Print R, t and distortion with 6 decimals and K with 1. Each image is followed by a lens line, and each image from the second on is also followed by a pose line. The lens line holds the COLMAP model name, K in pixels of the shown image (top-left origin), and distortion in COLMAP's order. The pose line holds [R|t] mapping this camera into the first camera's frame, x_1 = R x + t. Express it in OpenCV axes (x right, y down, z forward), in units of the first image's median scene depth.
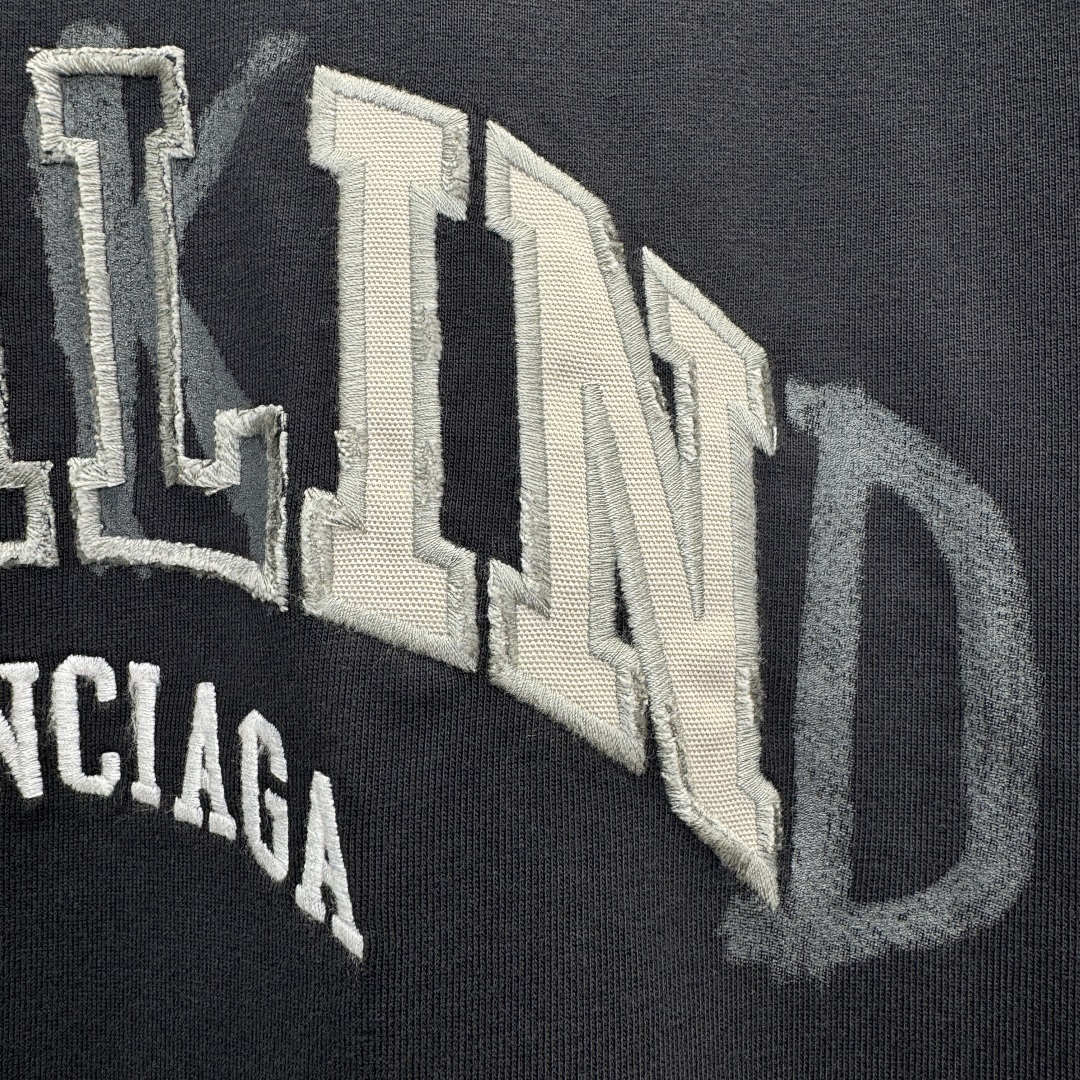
lens RADIAL K [[1052.2, 0, 530.4], [0, 1052.2, 455.1], [0, 0, 1]] dist [-0.009051, 0.001692]
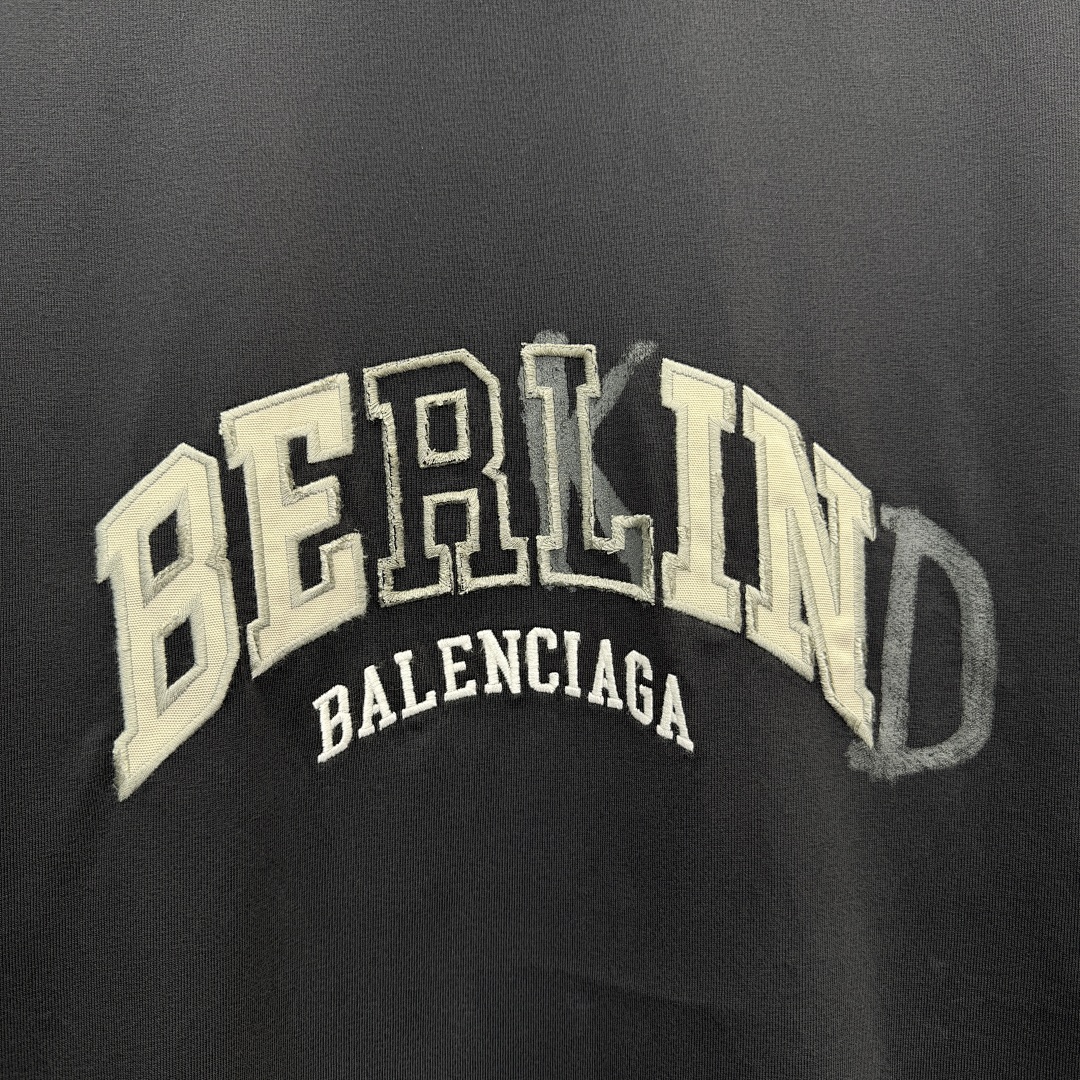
lens RADIAL K [[1038.7, 0, 540.0], [0, 1038.7, 540.0], [0, 0, 1]] dist [0.212425, -0.615155]
pose [[0.998383, 0.019274, -0.053475, -0.340387], [-0.018349, 0.999674, 0.017736, -0.028069], [0.053799, -0.016726, 0.998412, -1.205384]]
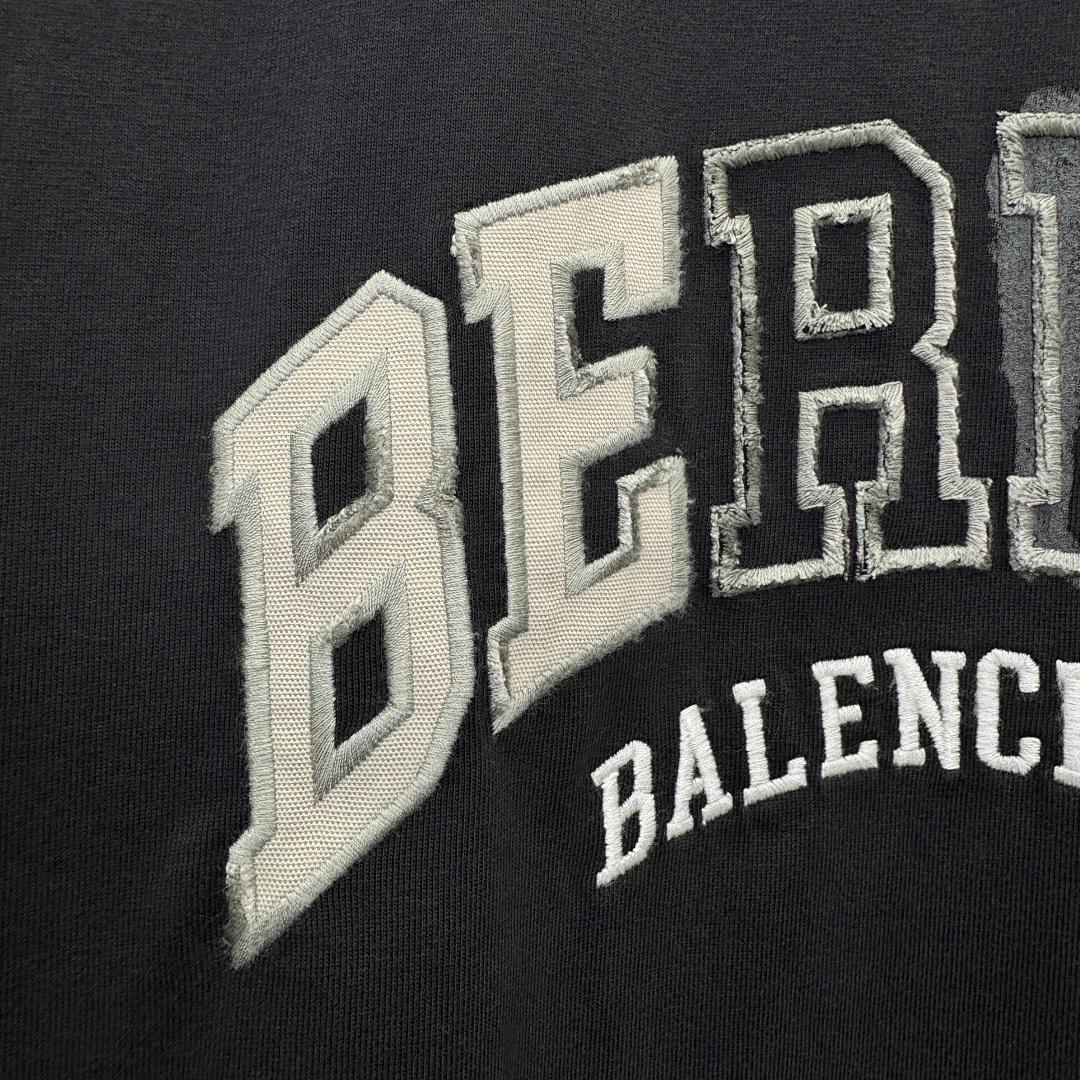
lens RADIAL K [[1017.4, 0, 538.9], [0, 1017.4, 450.6], [0, 0, 1]] dist [-0.005912, 0.006799]
pose [[0.987372, 0.065089, -0.144429, -0.837488], [-0.062742, 0.997814, 0.020750, -0.016625], [0.145464, -0.011426, 0.989298, -0.170109]]
